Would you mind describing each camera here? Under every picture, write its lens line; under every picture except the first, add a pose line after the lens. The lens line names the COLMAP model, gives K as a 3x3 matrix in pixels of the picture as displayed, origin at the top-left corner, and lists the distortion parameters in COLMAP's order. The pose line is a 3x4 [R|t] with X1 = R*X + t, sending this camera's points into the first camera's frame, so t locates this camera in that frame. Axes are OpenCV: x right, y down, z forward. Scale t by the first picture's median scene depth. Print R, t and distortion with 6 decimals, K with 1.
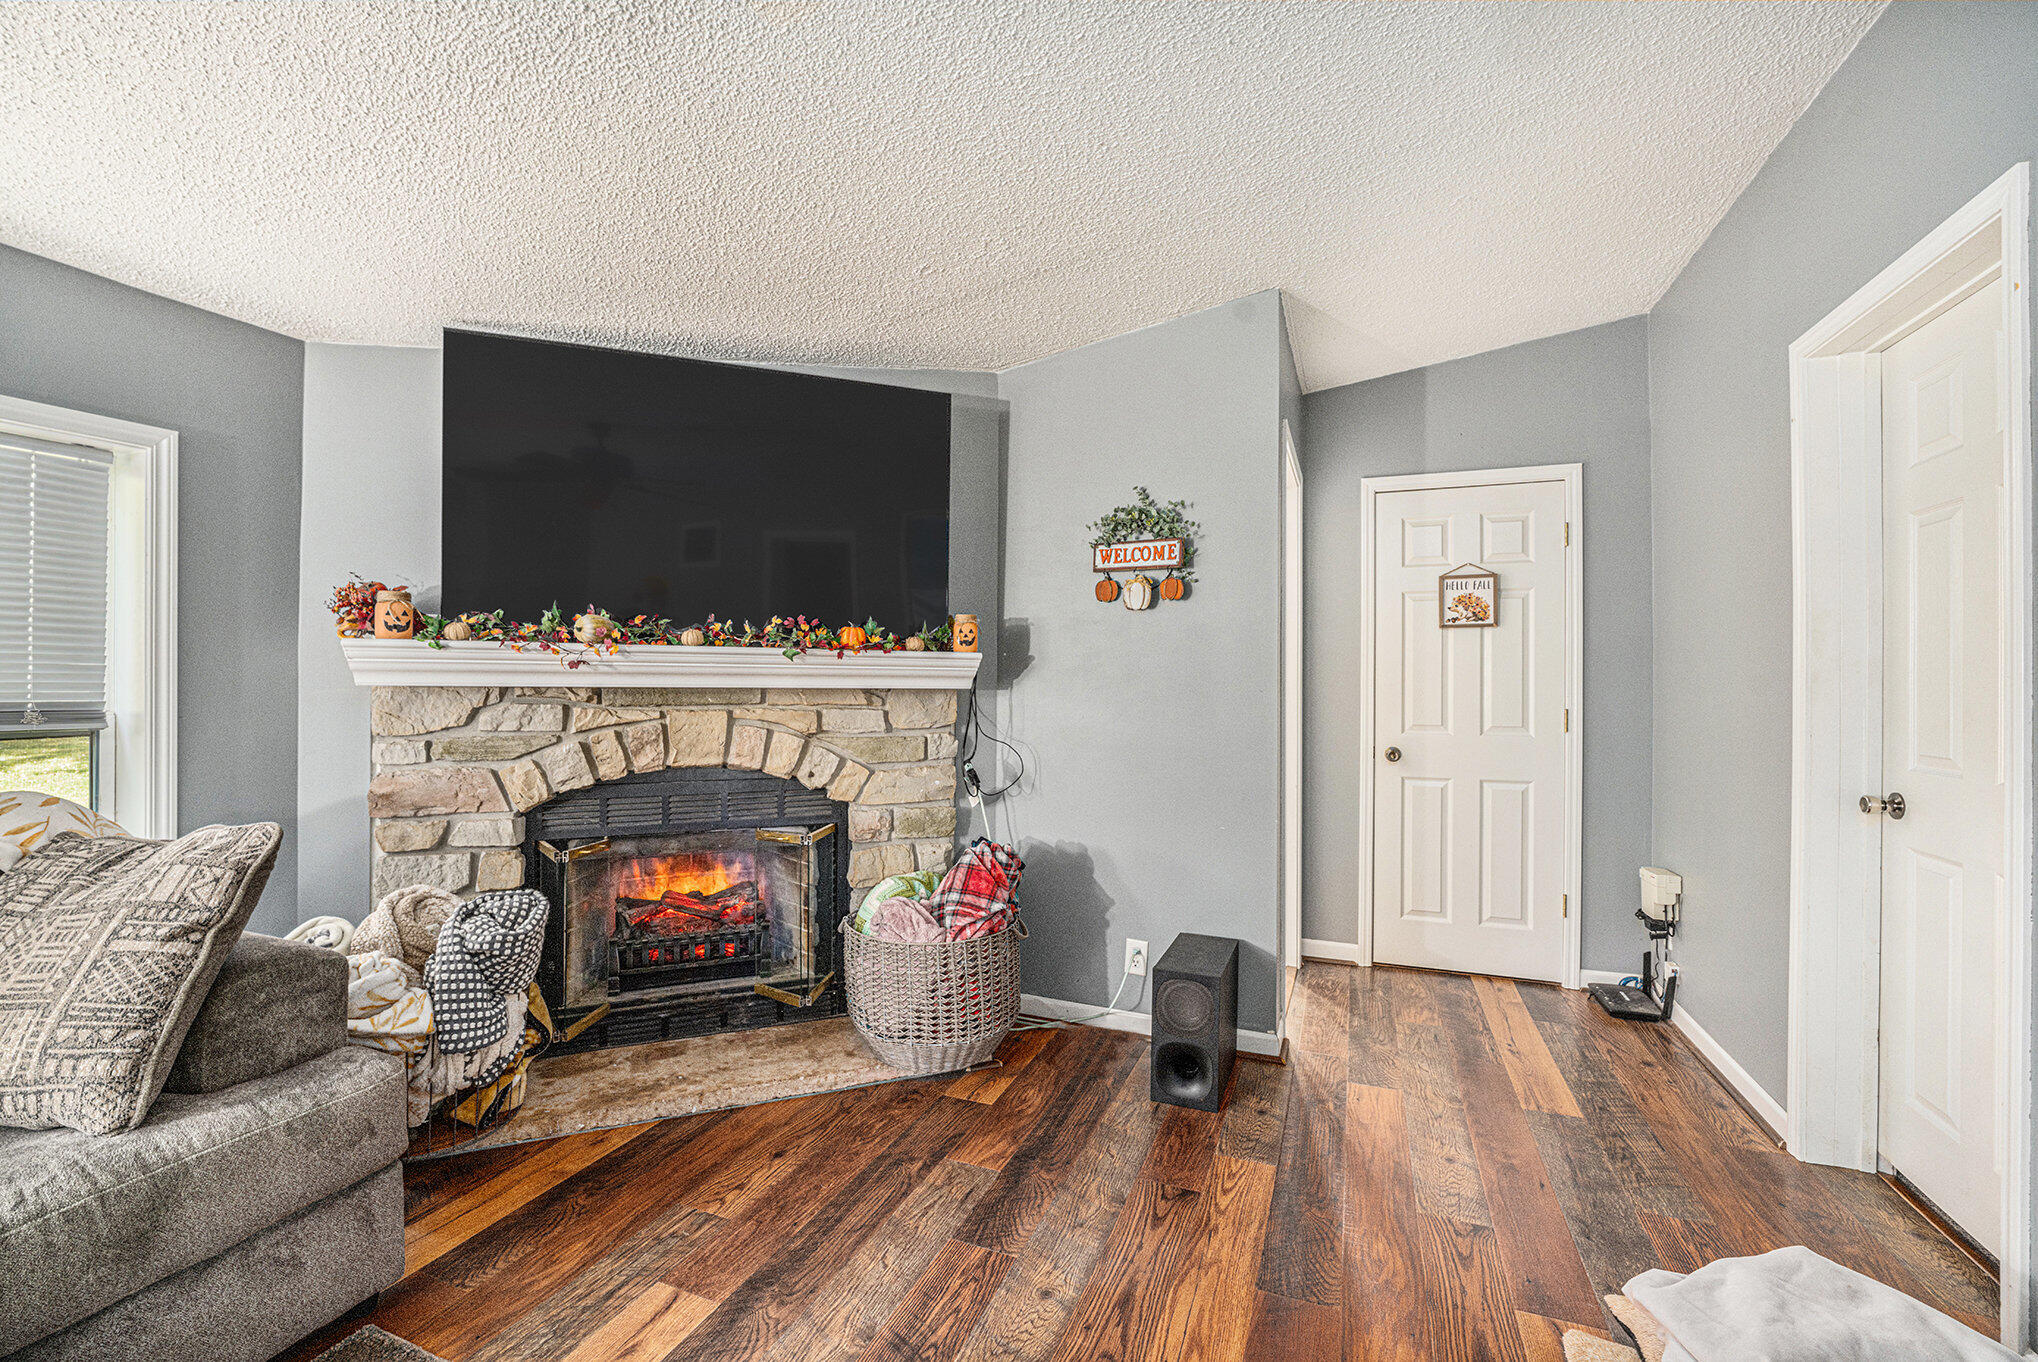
lens RADIAL K [[831.1, 0, 1017.2], [0, 831.1, 682.0], [0, 0, 1]] dist [-0.028013, 0.000804]
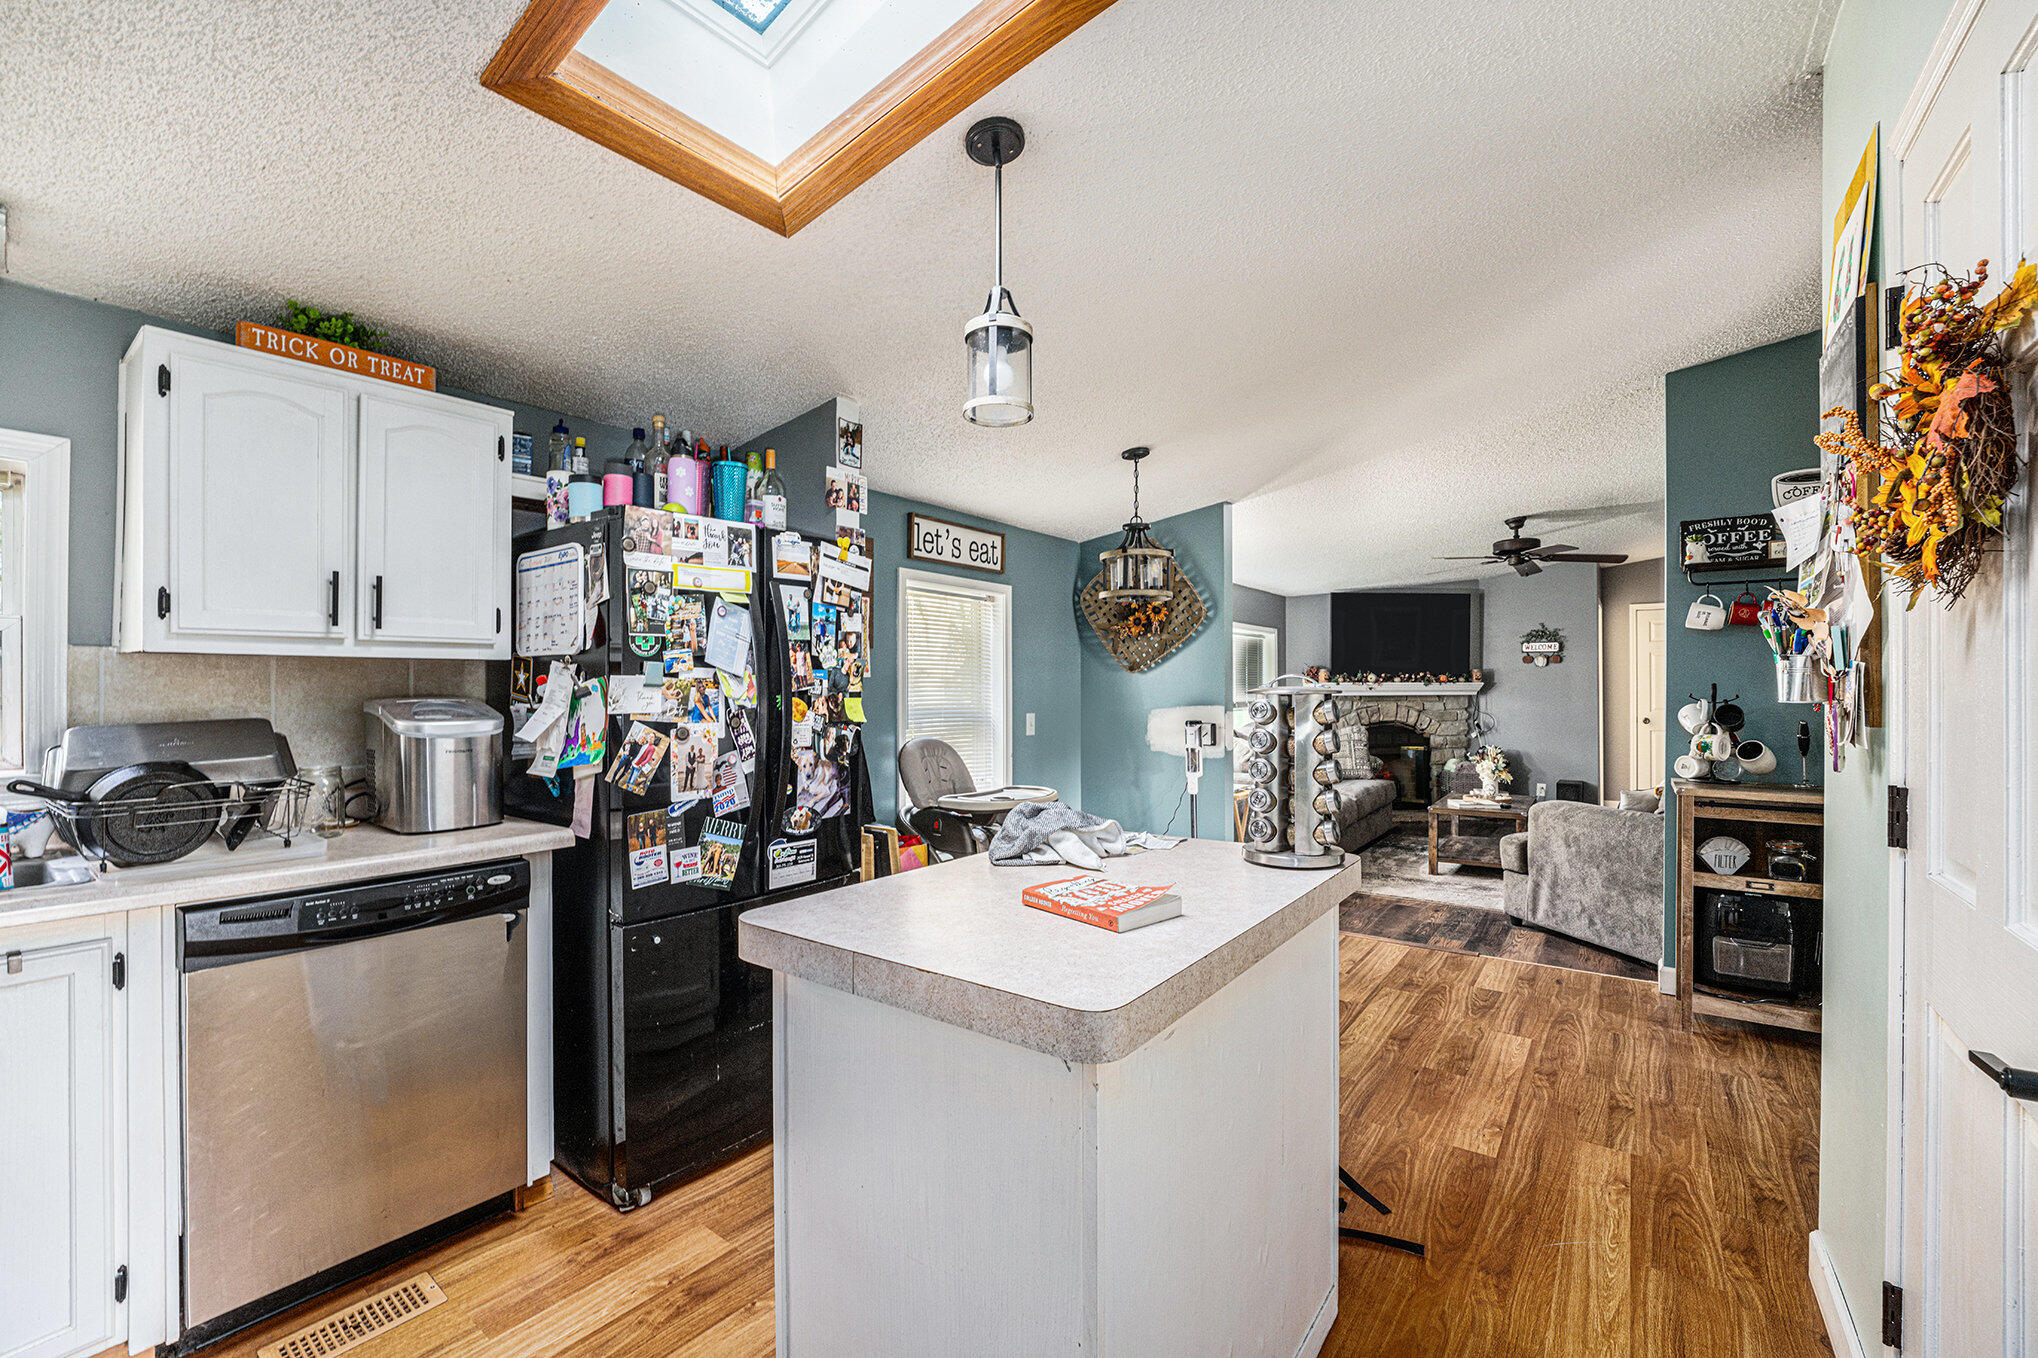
lens RADIAL K [[831.1, 0, 1015.4], [0, 831.1, 685.7], [0, 0, 1]] dist [-0.028013, 0.000804]
pose [[0.968250, -0.011925, -0.249699, -0.909866], [0.011726, 0.999929, -0.002285, -0.035866], [0.249709, -0.000715, 0.968321, -2.207429]]
